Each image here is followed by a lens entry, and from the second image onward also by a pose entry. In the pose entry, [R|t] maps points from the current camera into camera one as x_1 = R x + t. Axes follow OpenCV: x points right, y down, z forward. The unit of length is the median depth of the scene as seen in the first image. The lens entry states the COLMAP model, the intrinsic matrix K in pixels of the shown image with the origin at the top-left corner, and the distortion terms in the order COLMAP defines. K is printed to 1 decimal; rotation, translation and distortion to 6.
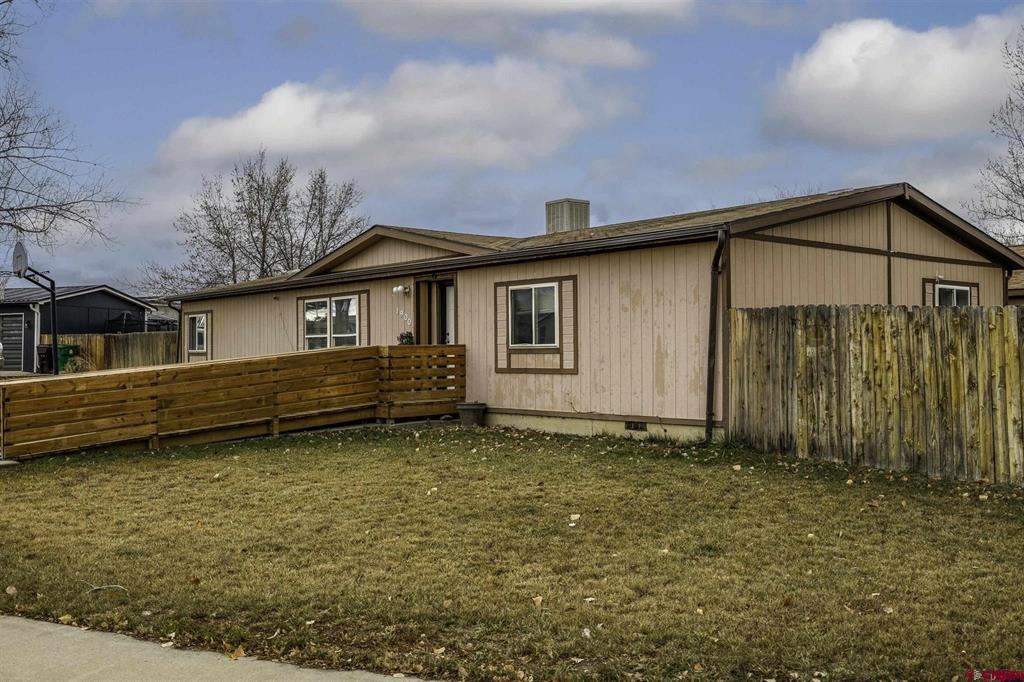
lens RADIAL K [[1027.6, 0, 514.3], [0, 1027.6, 340.3], [0, 0, 1]] dist [0.034995, 0.000000]
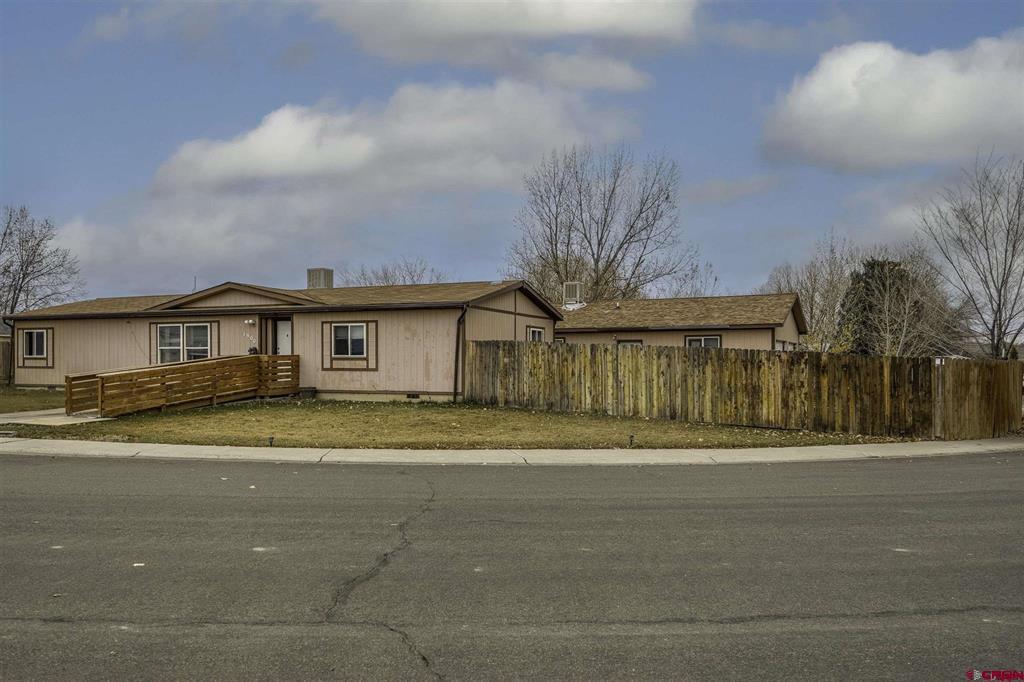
lens RADIAL K [[821.2, 0, 511.6], [0, 821.2, 347.5], [0, 0, 1]] dist [-0.000930, -0.000511]
pose [[0.887229, 0.013212, 0.461141, -0.428387], [-0.012361, 0.999912, -0.004866, -0.007285], [-0.461165, -0.001383, 0.887314, -0.497536]]
